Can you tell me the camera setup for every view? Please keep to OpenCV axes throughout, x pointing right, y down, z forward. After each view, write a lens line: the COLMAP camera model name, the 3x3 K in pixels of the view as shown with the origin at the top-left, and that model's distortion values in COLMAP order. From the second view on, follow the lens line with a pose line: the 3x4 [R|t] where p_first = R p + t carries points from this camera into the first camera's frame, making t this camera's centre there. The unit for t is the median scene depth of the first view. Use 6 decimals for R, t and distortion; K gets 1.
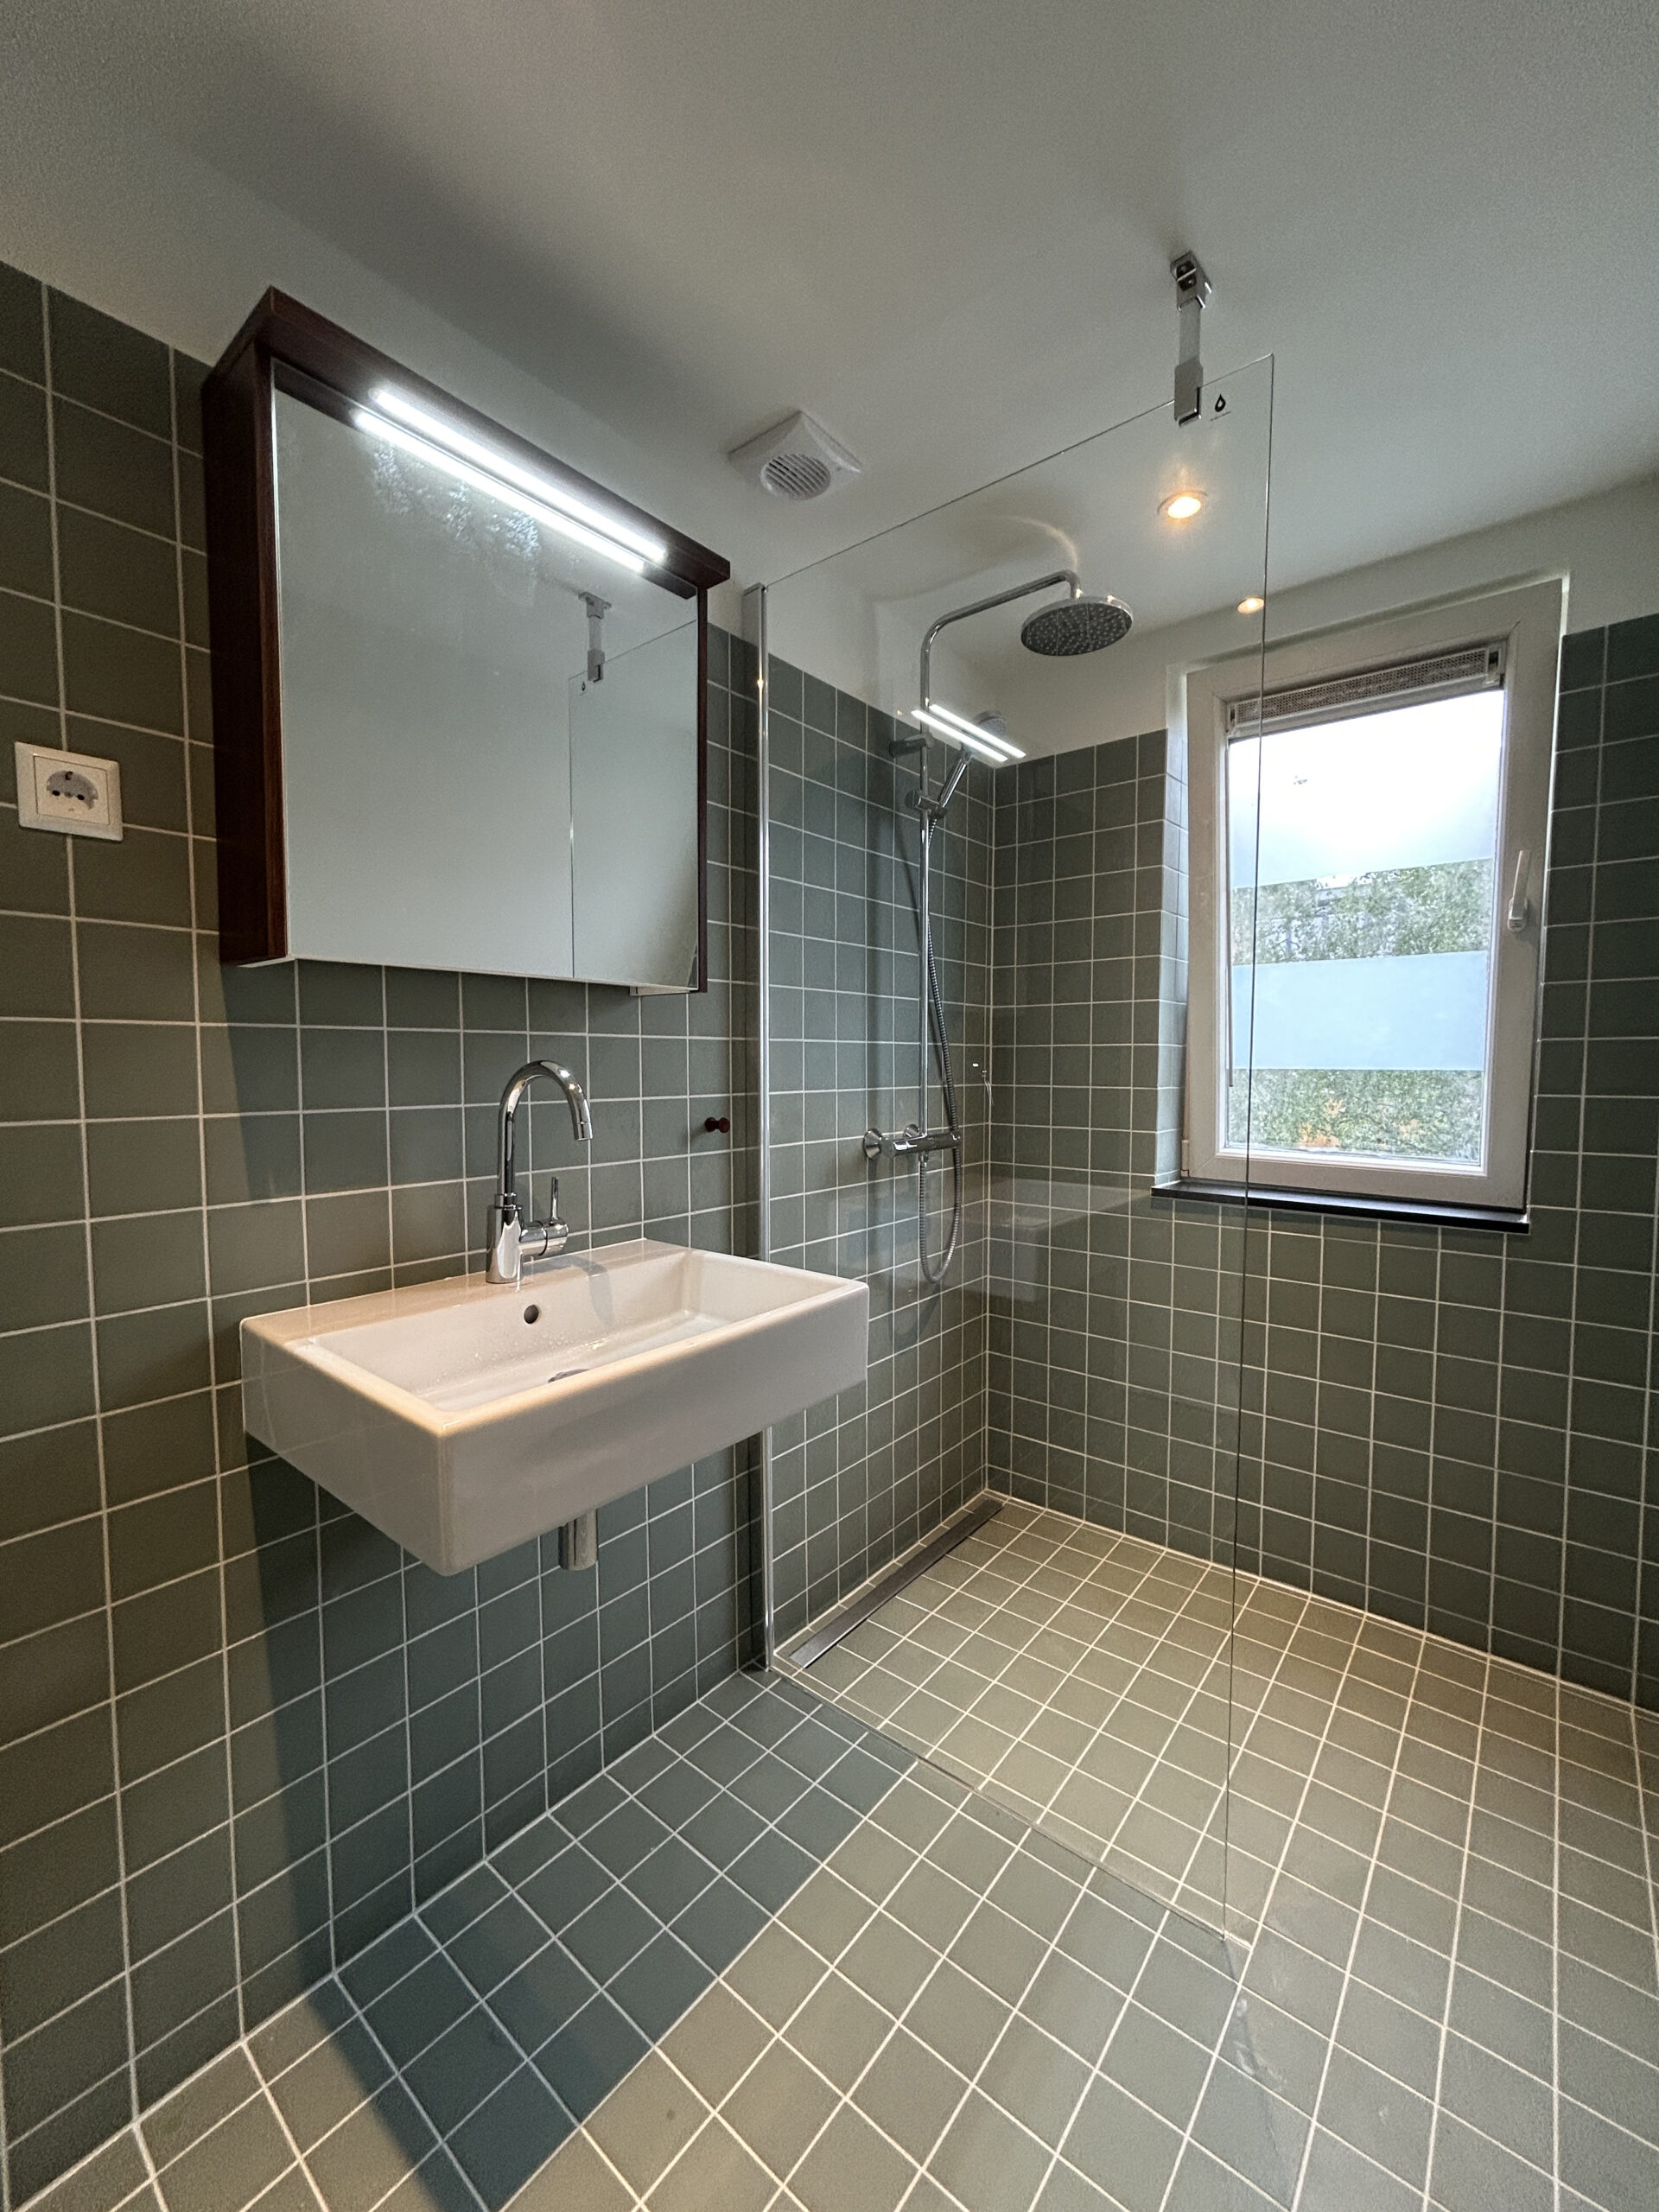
lens RADIAL K [[893.3, 0, 817.9], [0, 893.3, 1119.2], [0, 0, 1]] dist [0.000764, -0.000658]
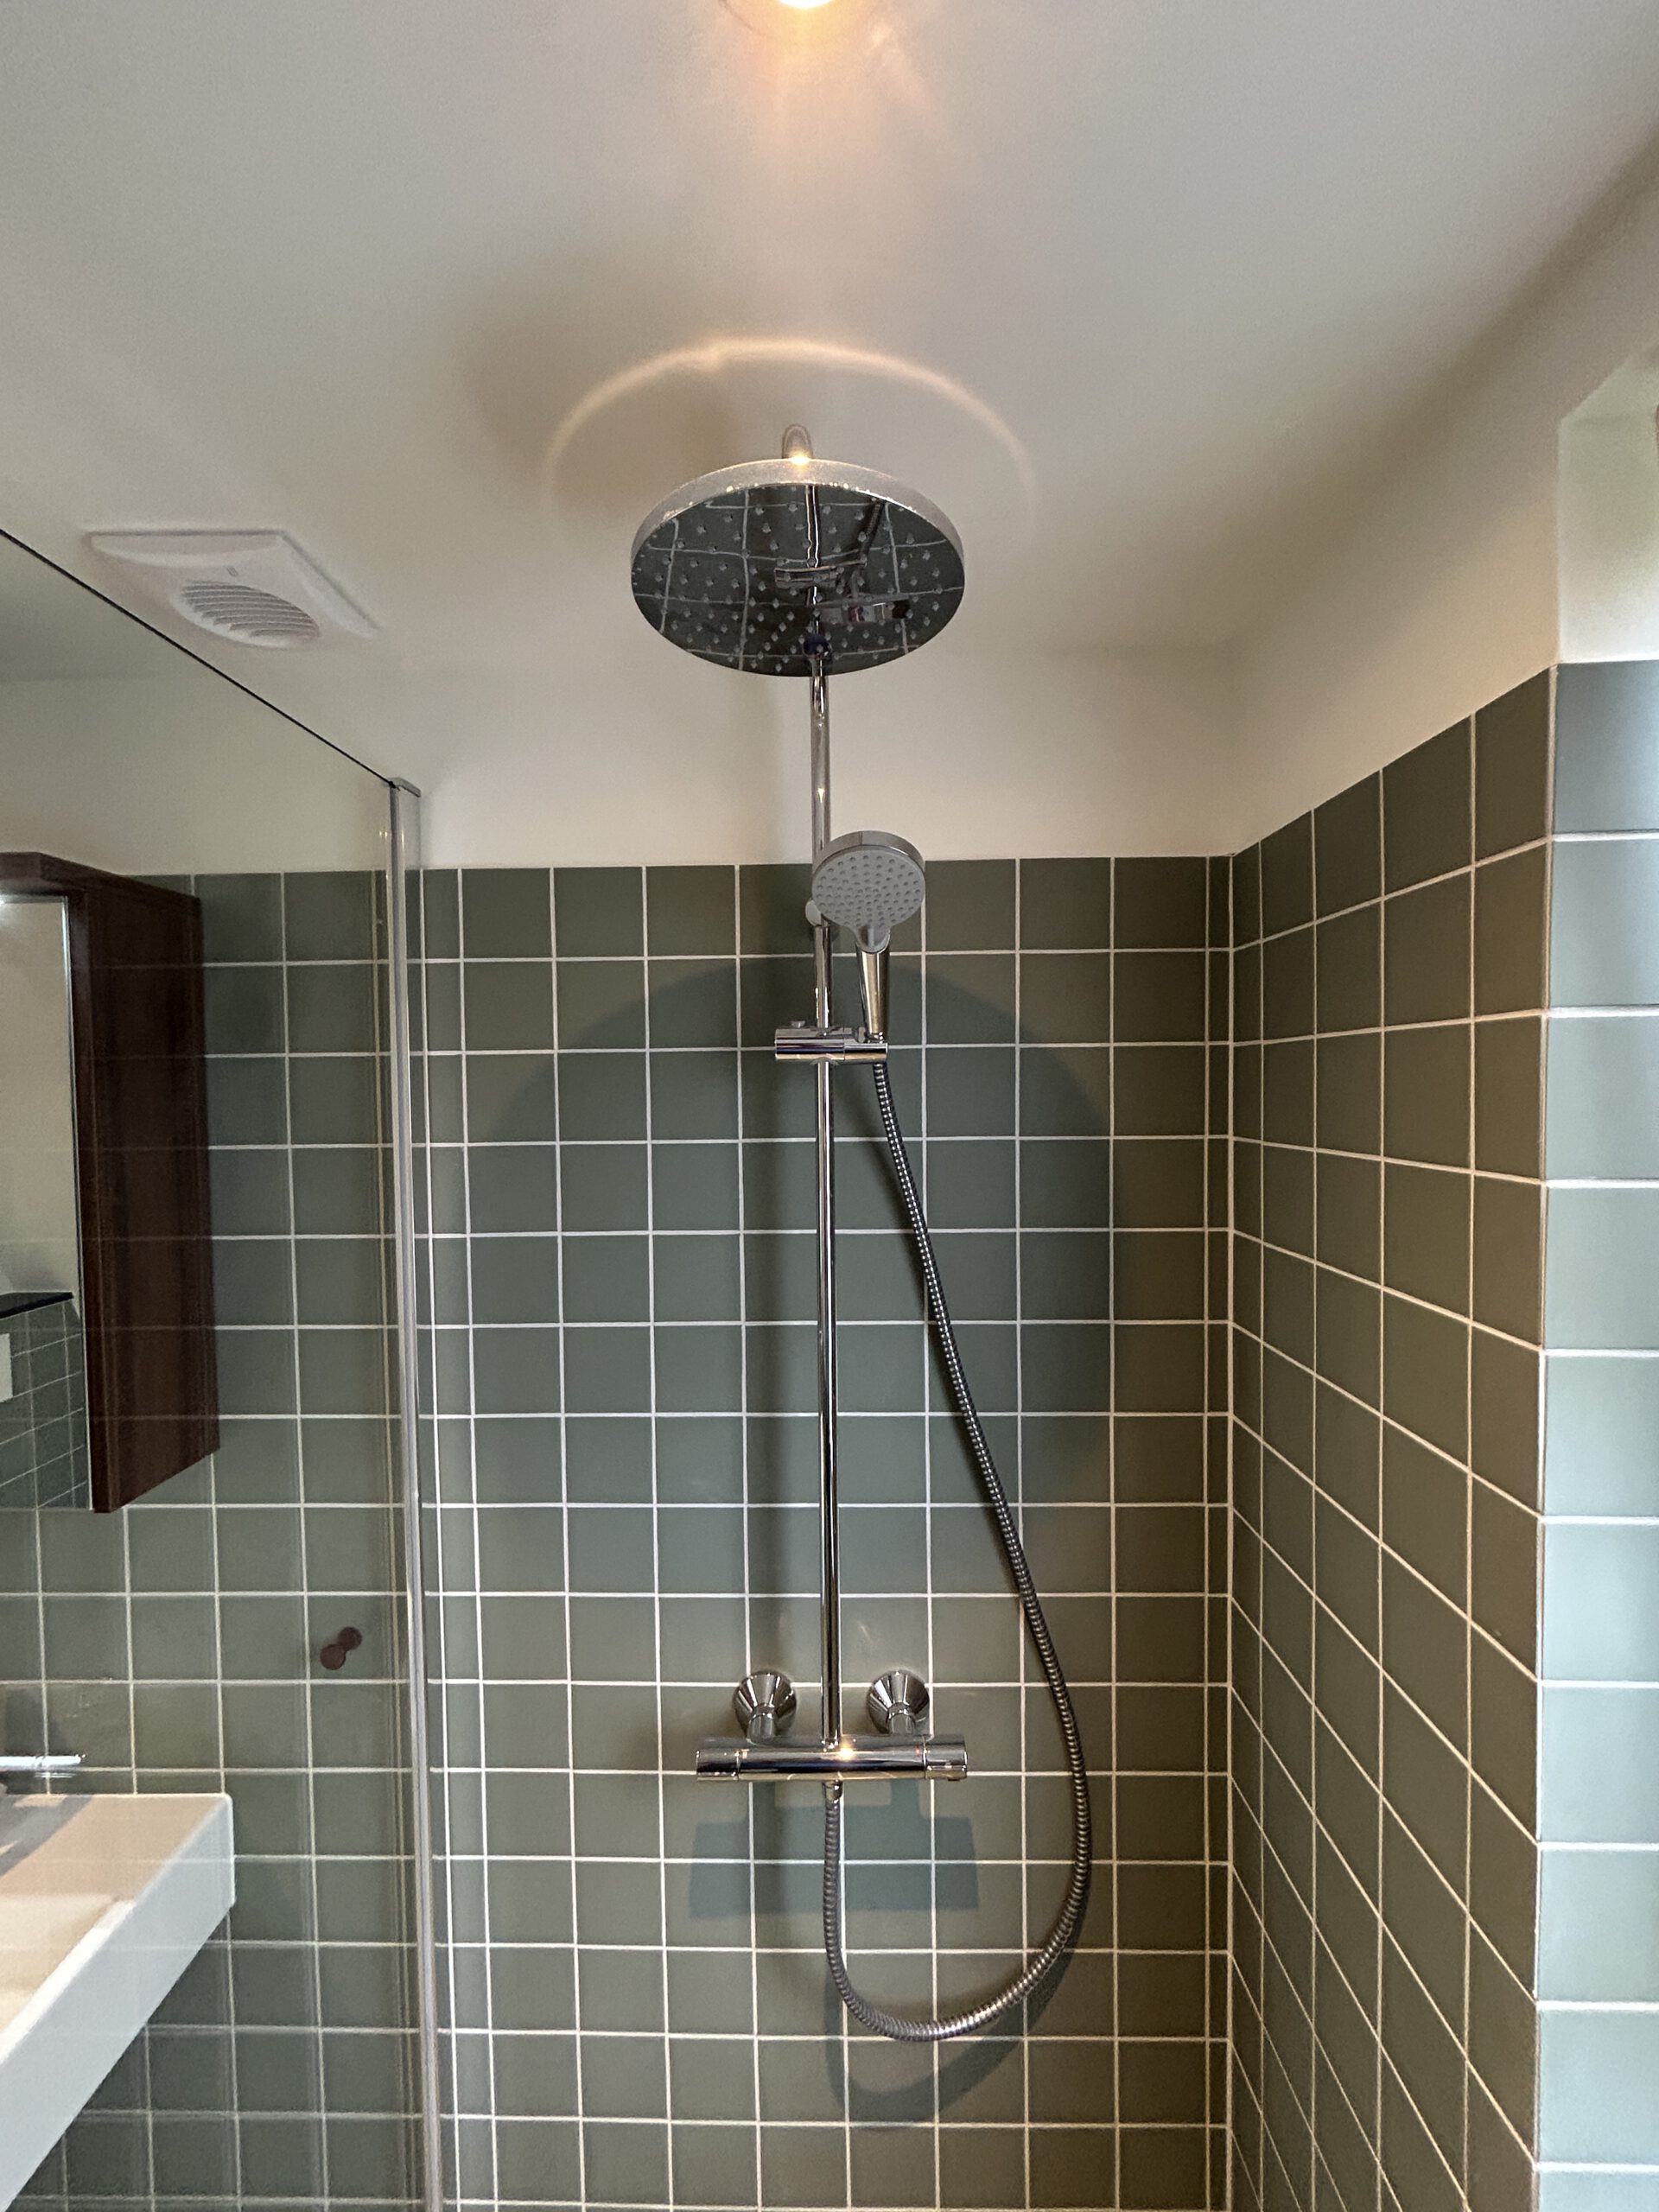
lens RADIAL K [[893.3, 0, 823.6], [0, 893.3, 1145.7], [0, 0, 1]] dist [0.000764, -0.000658]
pose [[0.630281, 0.018409, -0.776149, 0.510810], [-0.040358, 0.999144, -0.009075, -0.310205], [0.775317, 0.037043, 0.630484, 0.743730]]
